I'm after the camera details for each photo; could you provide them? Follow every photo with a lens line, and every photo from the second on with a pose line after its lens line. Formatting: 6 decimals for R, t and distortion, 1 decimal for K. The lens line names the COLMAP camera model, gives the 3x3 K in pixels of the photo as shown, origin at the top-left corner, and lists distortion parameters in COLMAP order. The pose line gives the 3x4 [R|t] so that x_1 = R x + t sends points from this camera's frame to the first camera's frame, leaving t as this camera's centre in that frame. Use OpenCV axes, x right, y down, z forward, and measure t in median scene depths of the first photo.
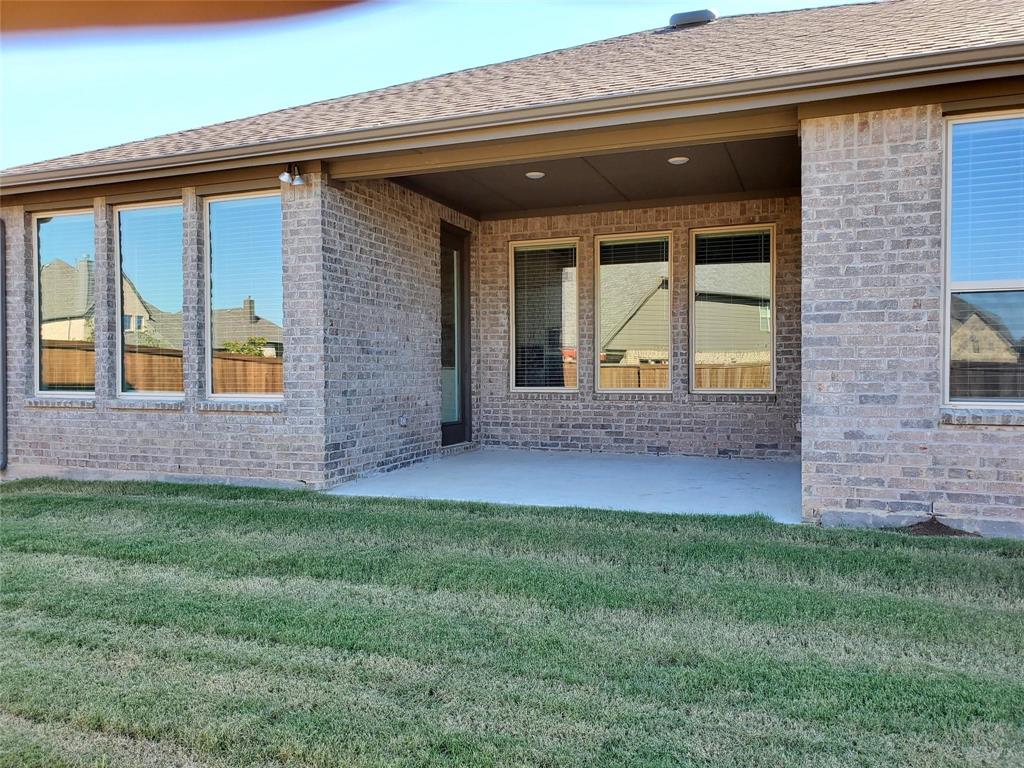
lens RADIAL K [[793.8, 0, 507.5], [0, 793.8, 386.7], [0, 0, 1]] dist [0.023317, -0.003089]
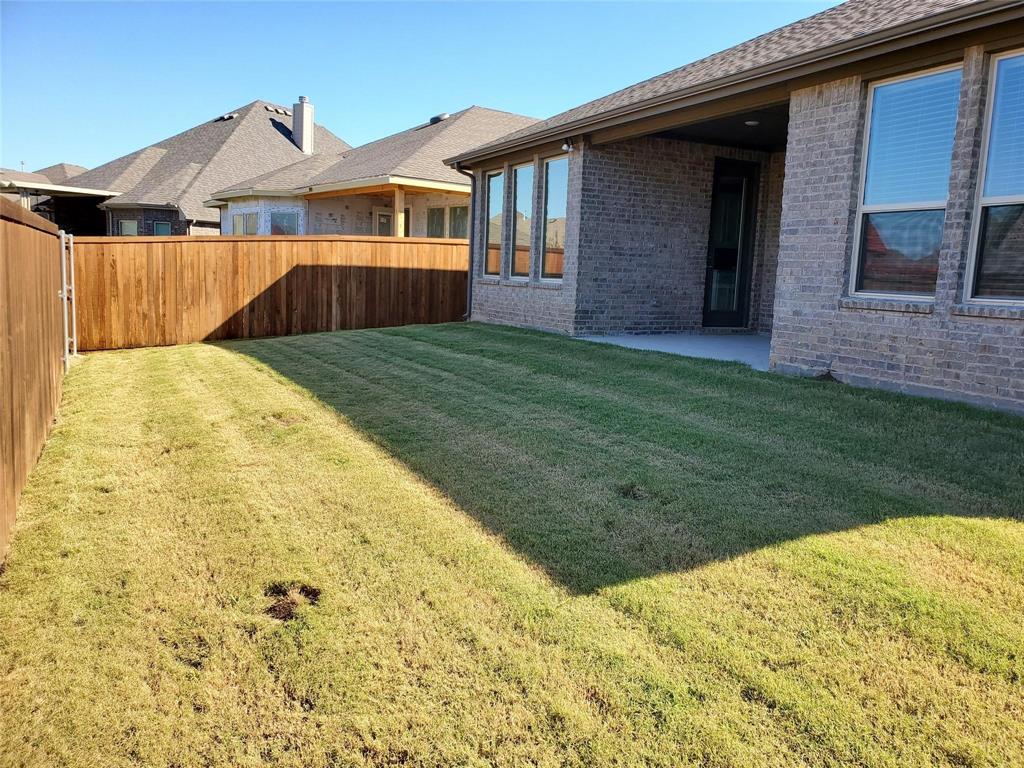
lens RADIAL K [[793.8, 0, 507.5], [0, 793.8, 386.7], [0, 0, 1]] dist [0.023317, -0.003089]
pose [[0.741117, 0.124876, -0.659660, 0.786960], [-0.052026, 0.990277, 0.129012, 0.025567], [0.669357, -0.061293, 0.740408, -0.342911]]
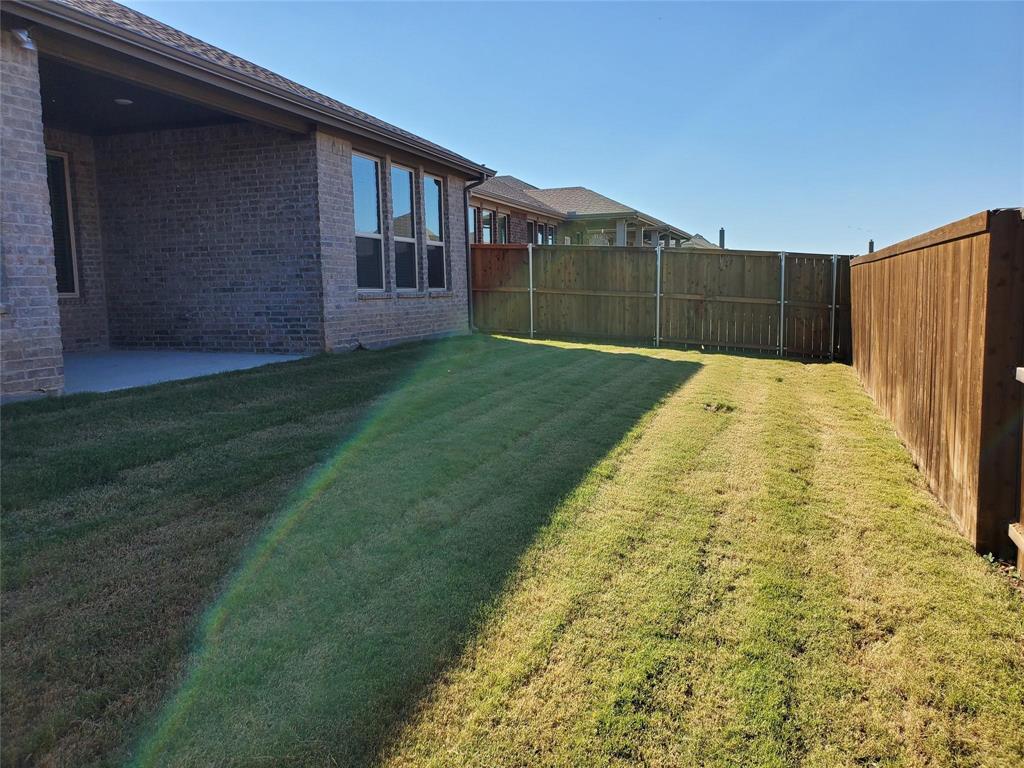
lens RADIAL K [[793.8, 0, 507.5], [0, 793.8, 386.7], [0, 0, 1]] dist [0.023317, -0.003089]
pose [[-0.033522, -0.120790, 0.992112, -1.166780], [0.036971, 0.991841, 0.122006, 0.025240], [-0.998754, 0.040769, -0.028783, 0.504433]]
